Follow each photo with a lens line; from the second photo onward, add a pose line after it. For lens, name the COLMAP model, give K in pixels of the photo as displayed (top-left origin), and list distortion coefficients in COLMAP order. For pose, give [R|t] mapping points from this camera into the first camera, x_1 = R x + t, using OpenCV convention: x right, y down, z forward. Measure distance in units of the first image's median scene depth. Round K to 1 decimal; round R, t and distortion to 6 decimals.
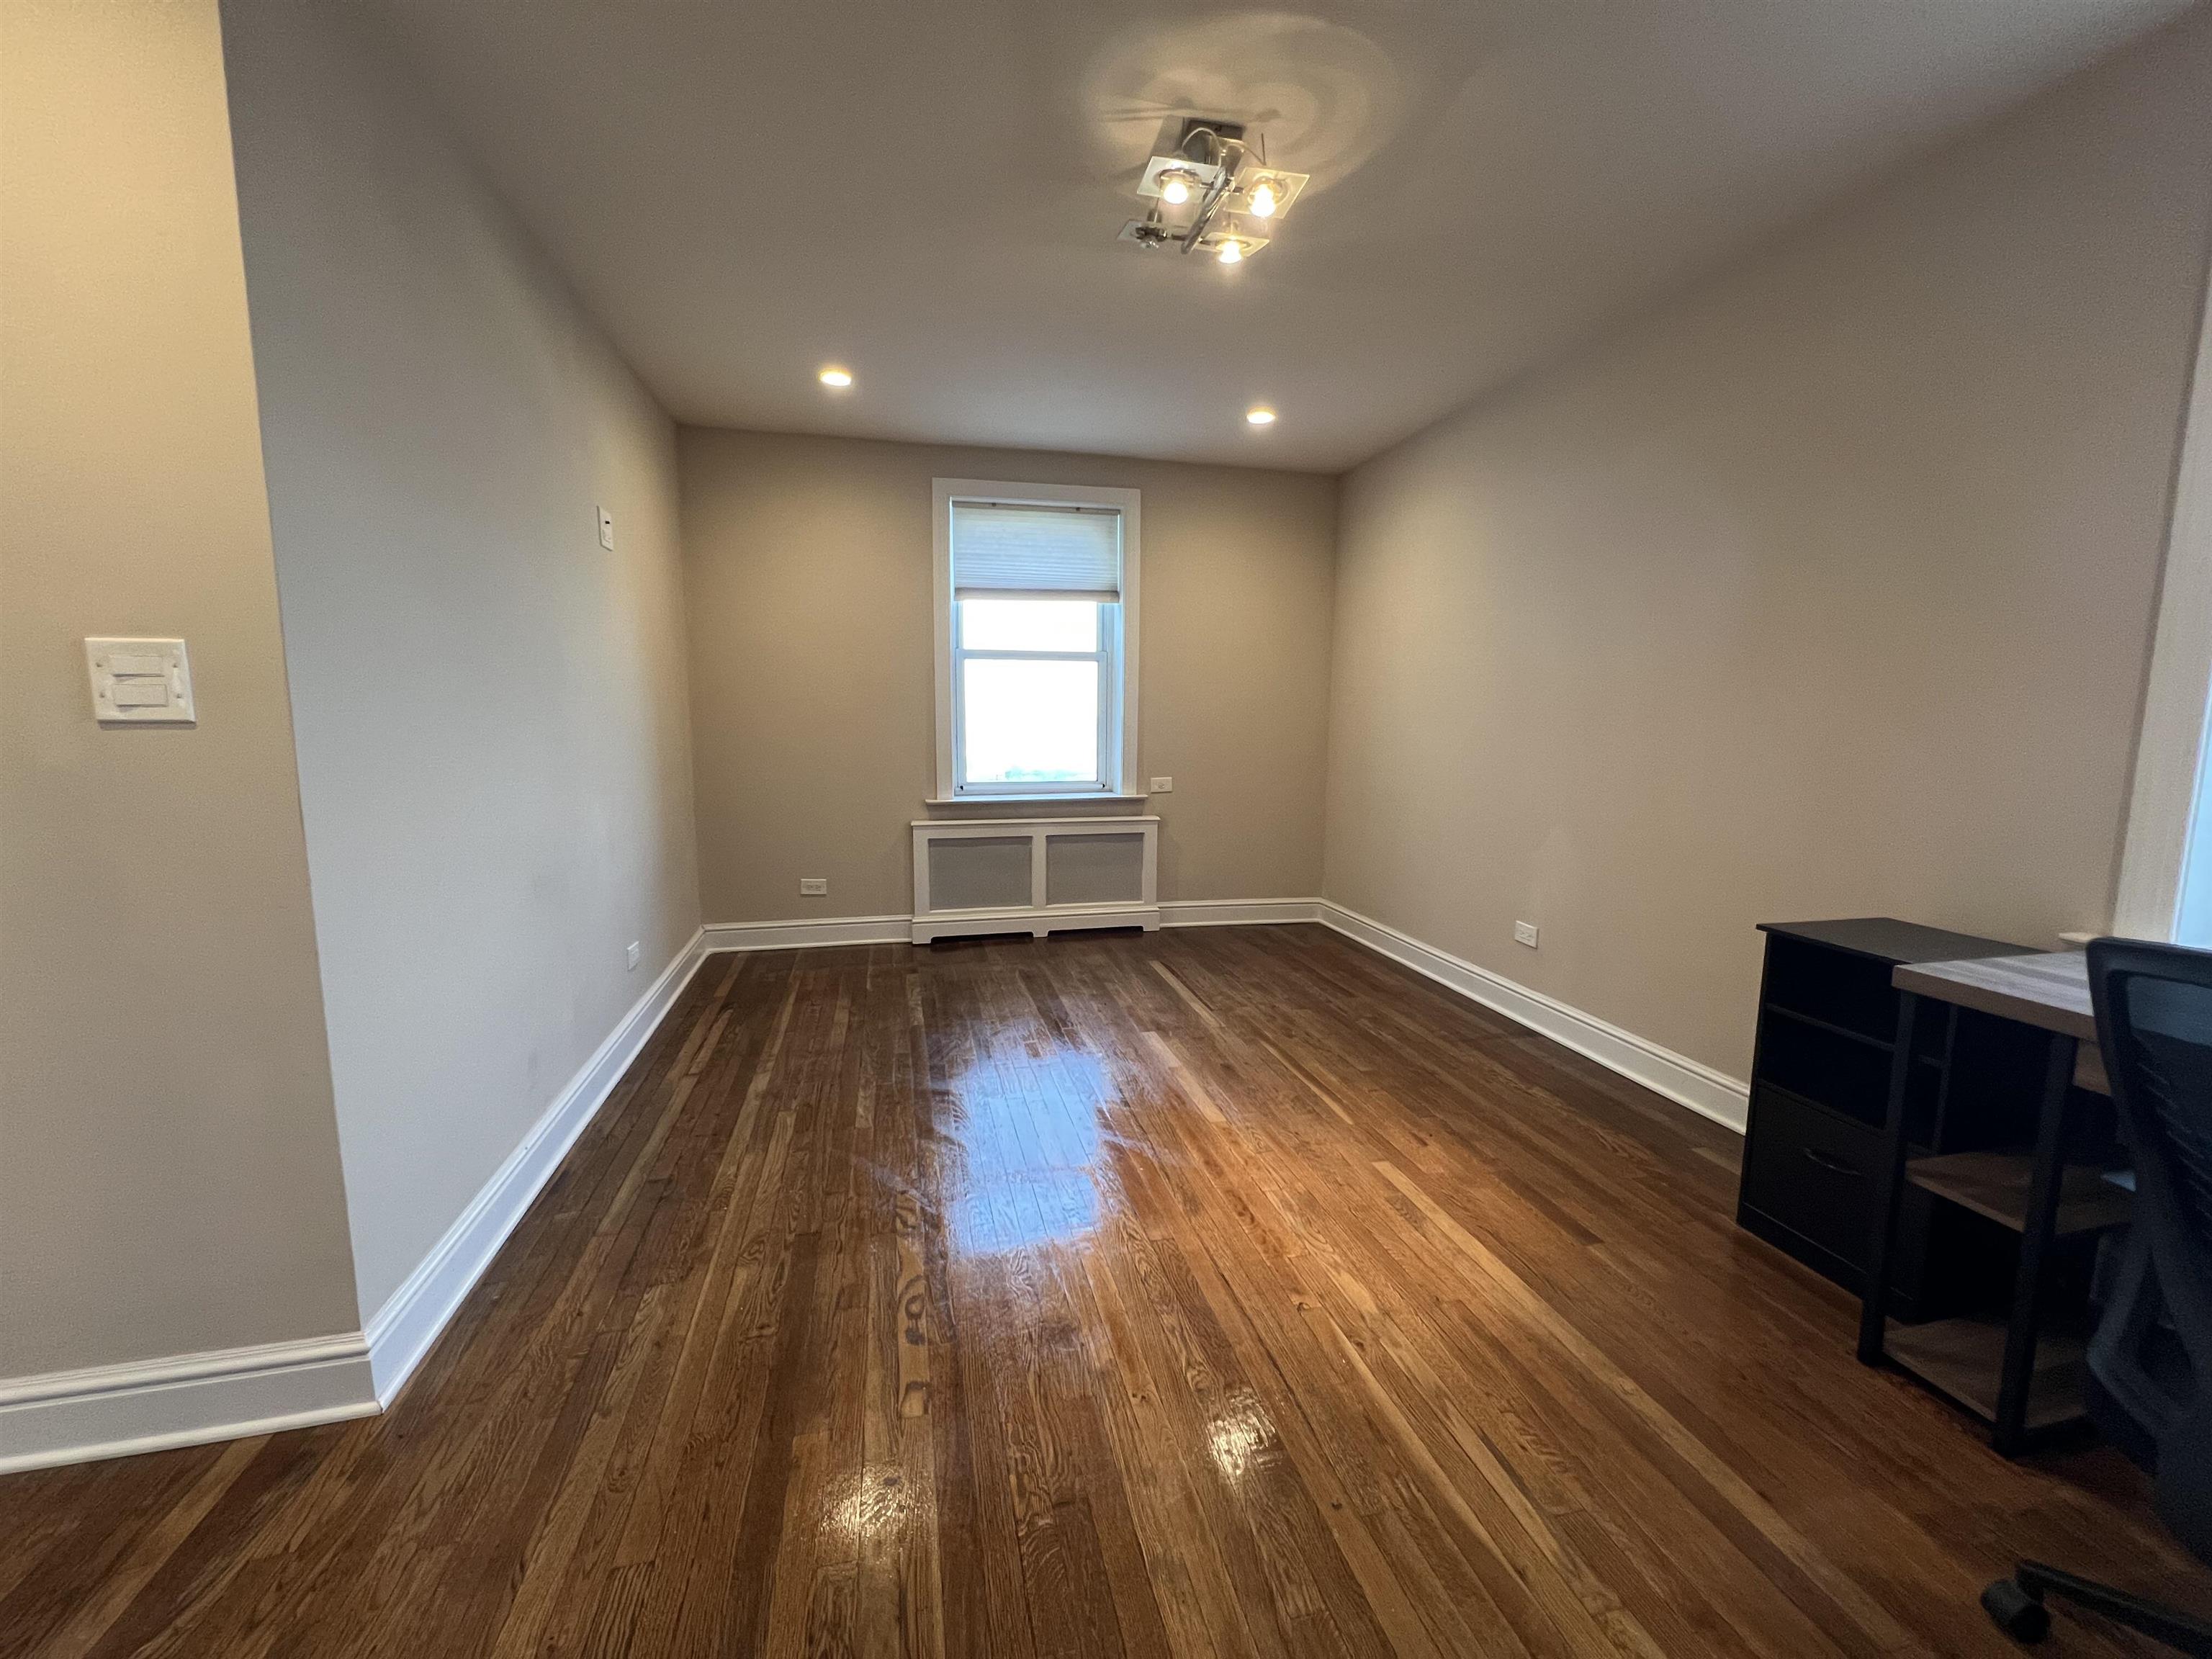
lens RADIAL K [[884.1, 0, 1105.4], [0, 884.1, 827.3], [0, 0, 1]] dist [0.001443, -0.000972]
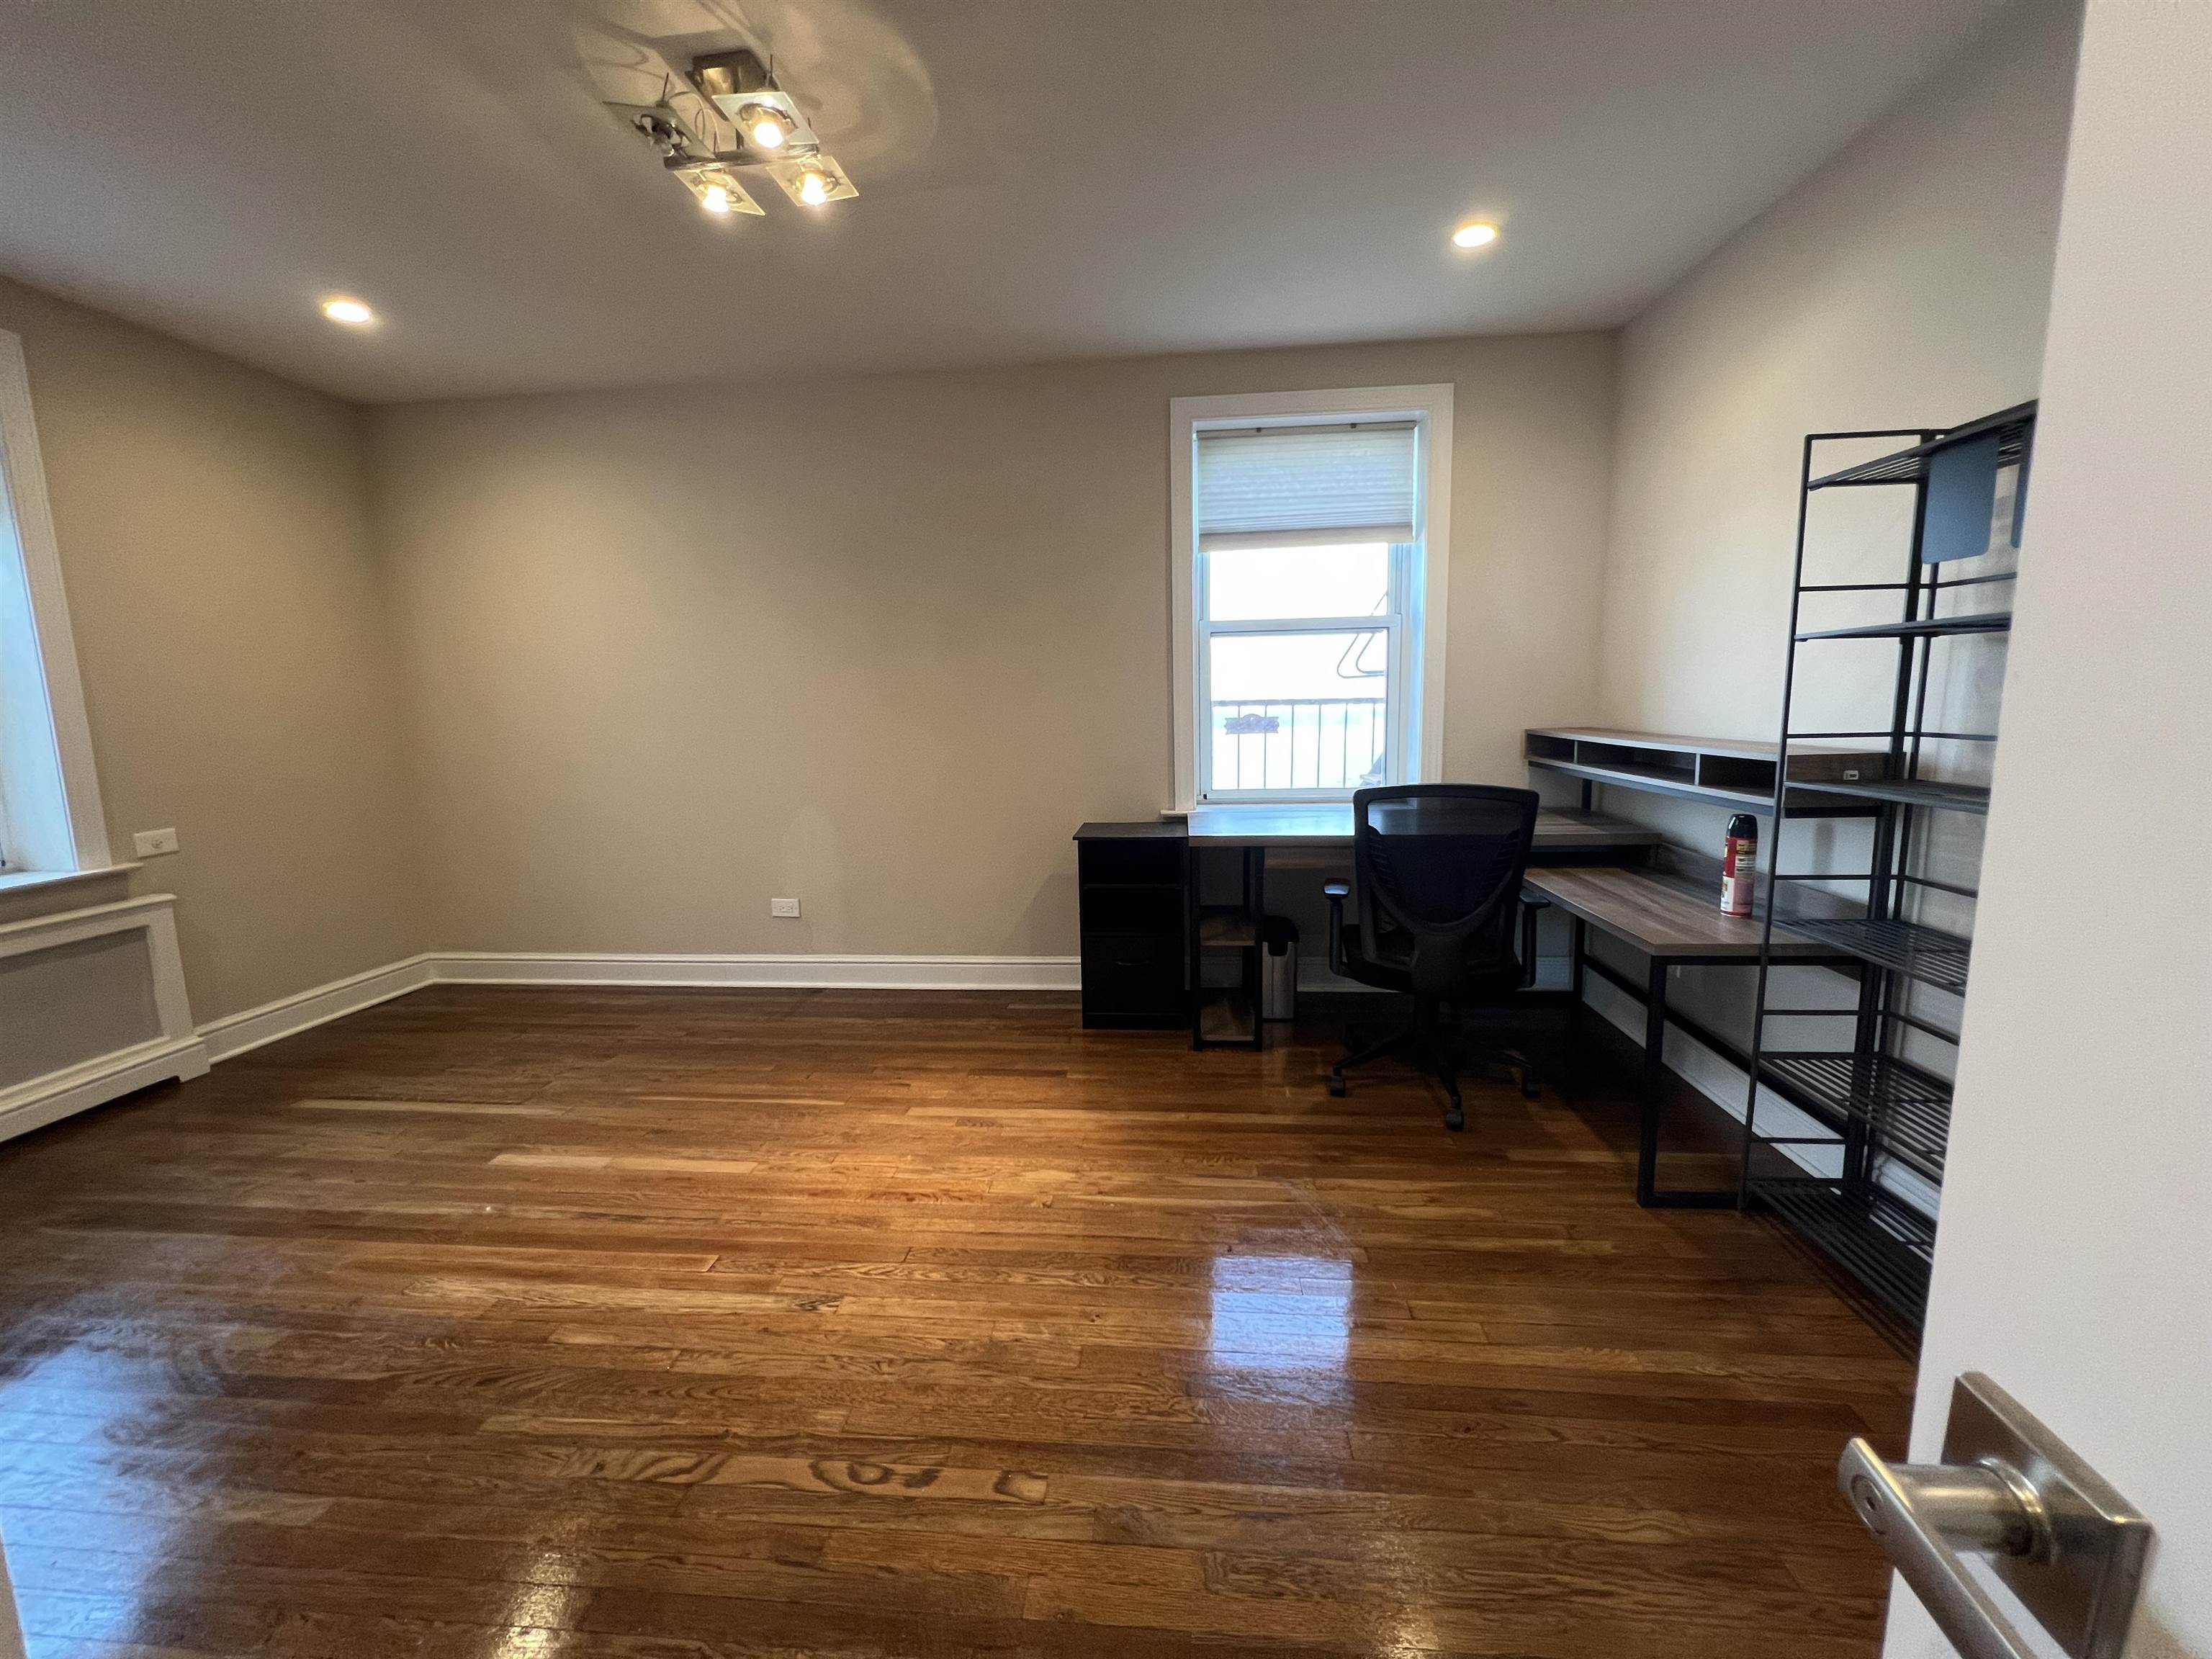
lens RADIAL K [[884.1, 0, 1097.1], [0, 884.1, 827.7], [0, 0, 1]] dist [0.001443, -0.000972]
pose [[0.315674, -0.152561, 0.936523, -0.657982], [0.145280, 0.983124, 0.111183, -0.068681], [-0.937680, 0.100960, 0.332511, 0.399797]]
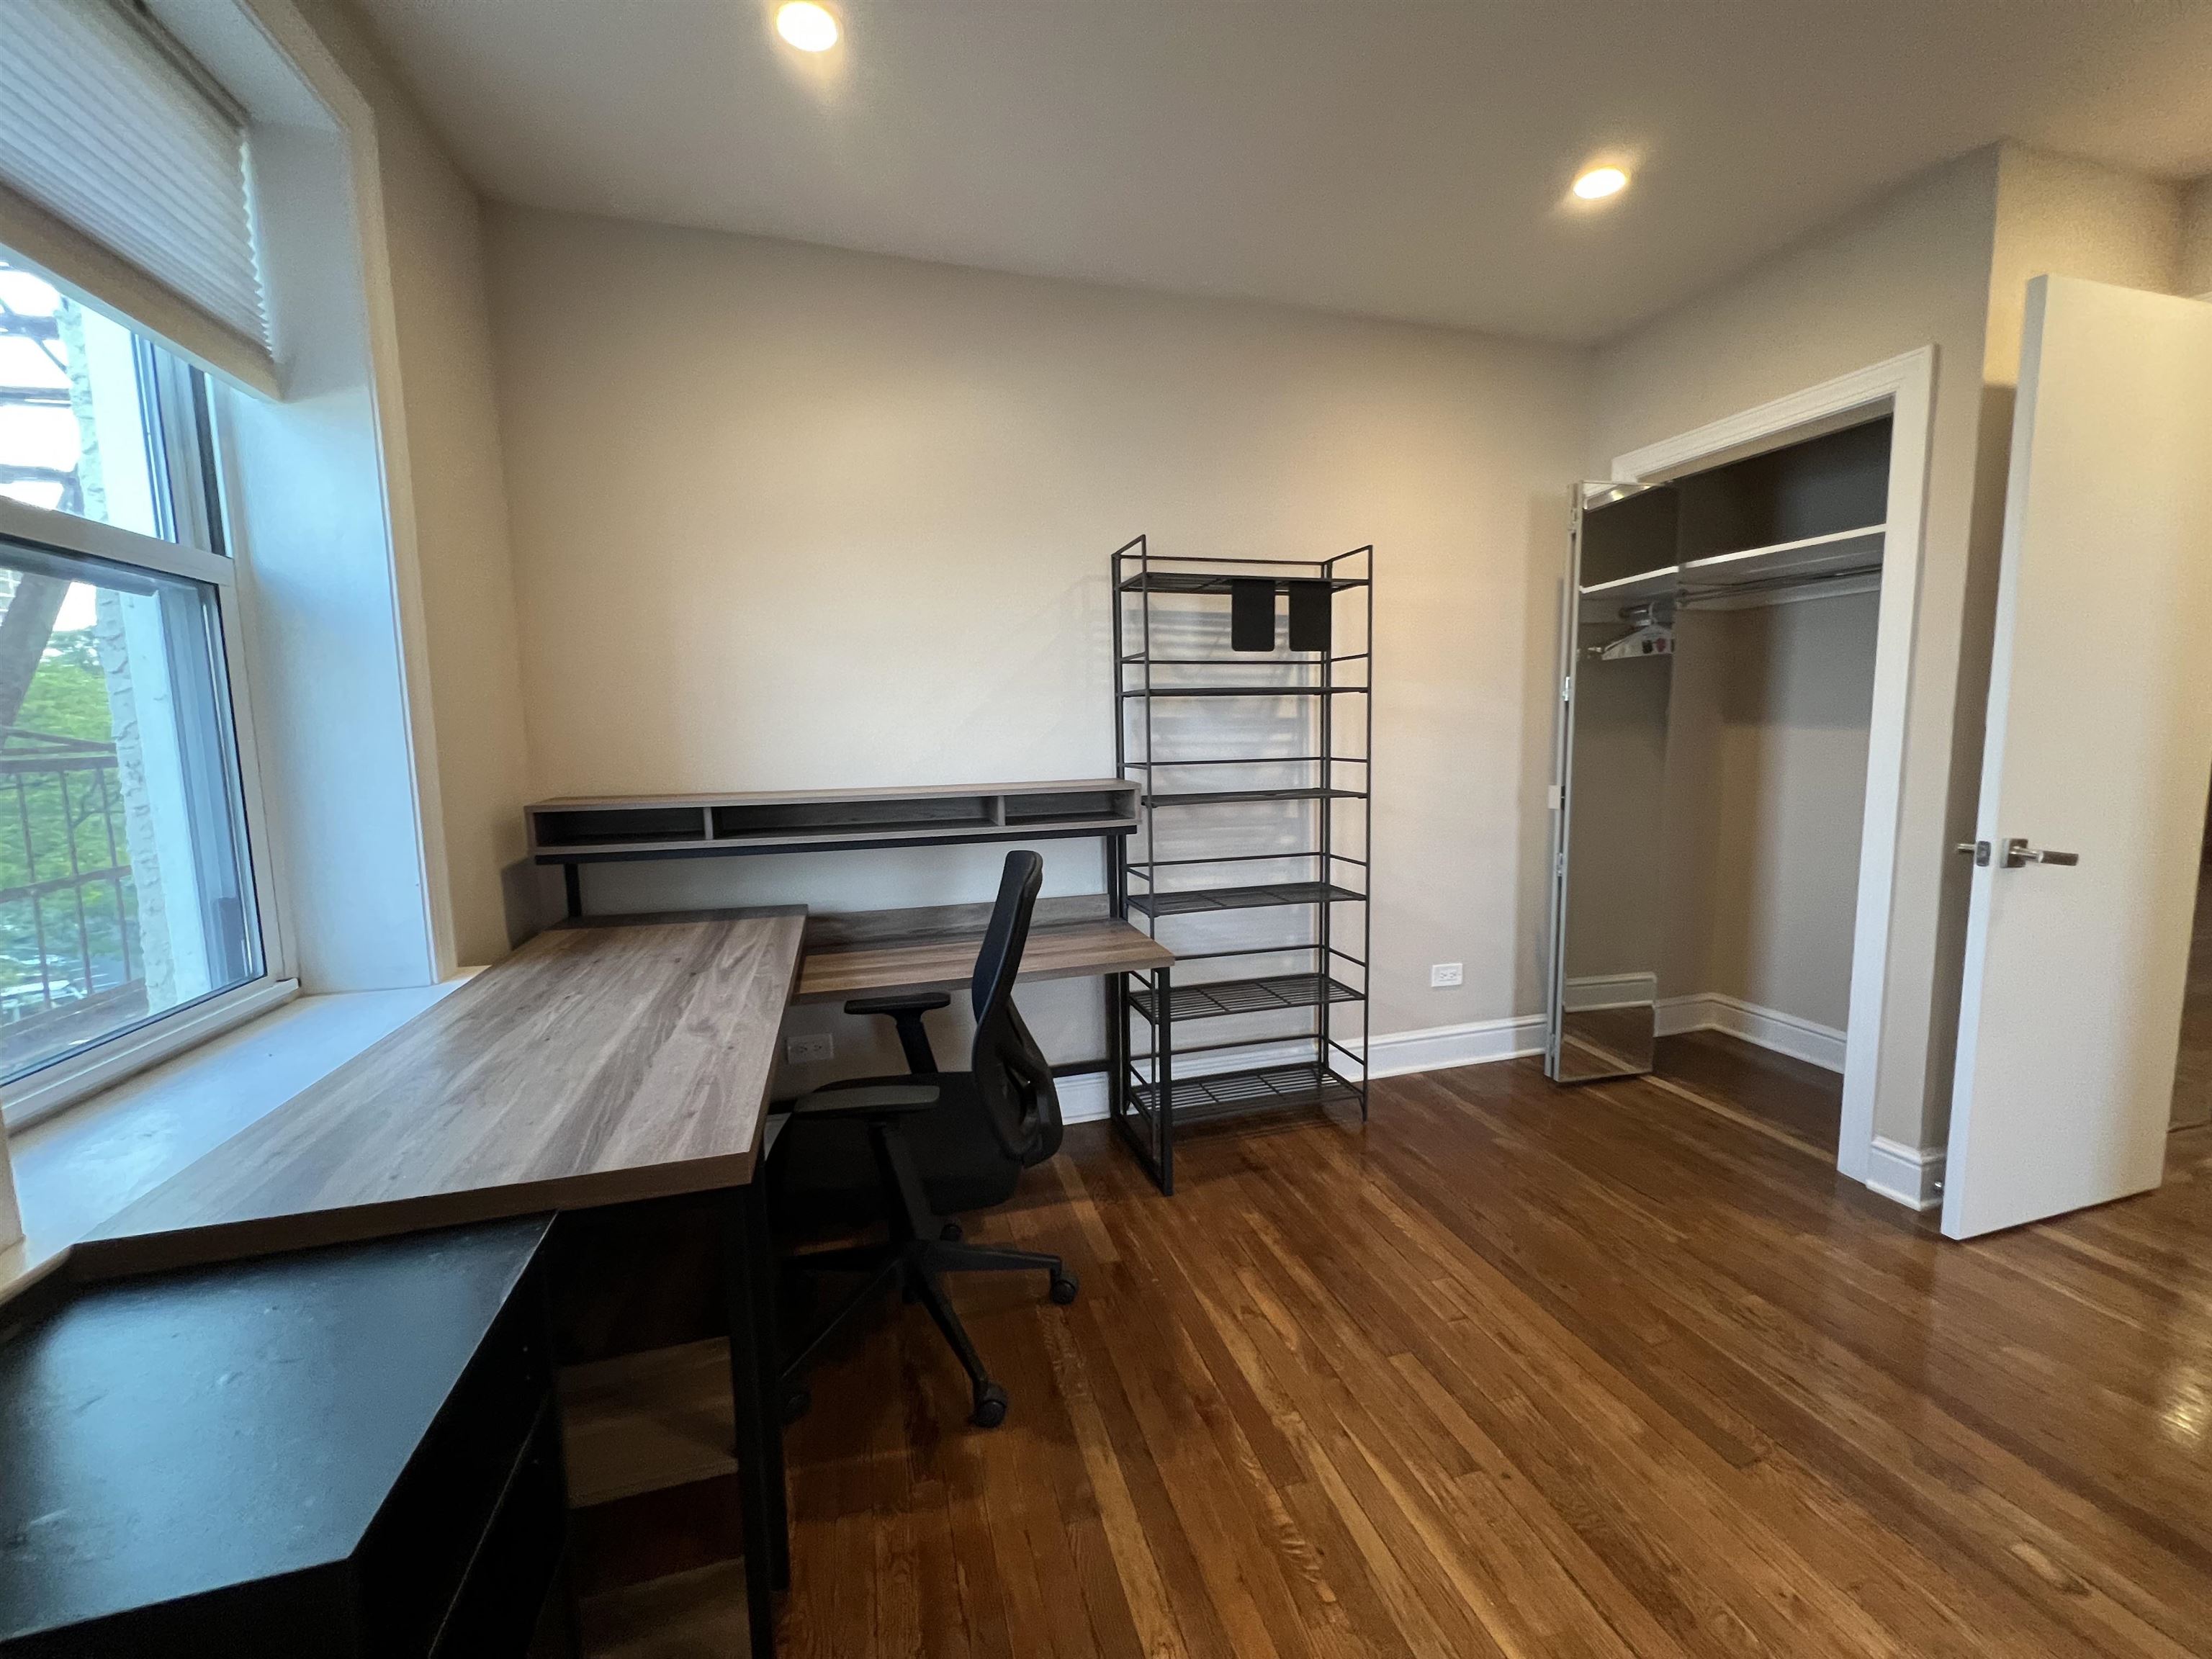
lens RADIAL K [[884.1, 0, 1113.4], [0, 884.1, 818.8], [0, 0, 1]] dist [0.001443, -0.000972]
pose [[-0.998275, 0.019276, -0.055462, 0.476968], [0.006017, 0.973188, 0.229934, -0.152252], [0.058407, 0.229203, -0.971625, 1.121380]]
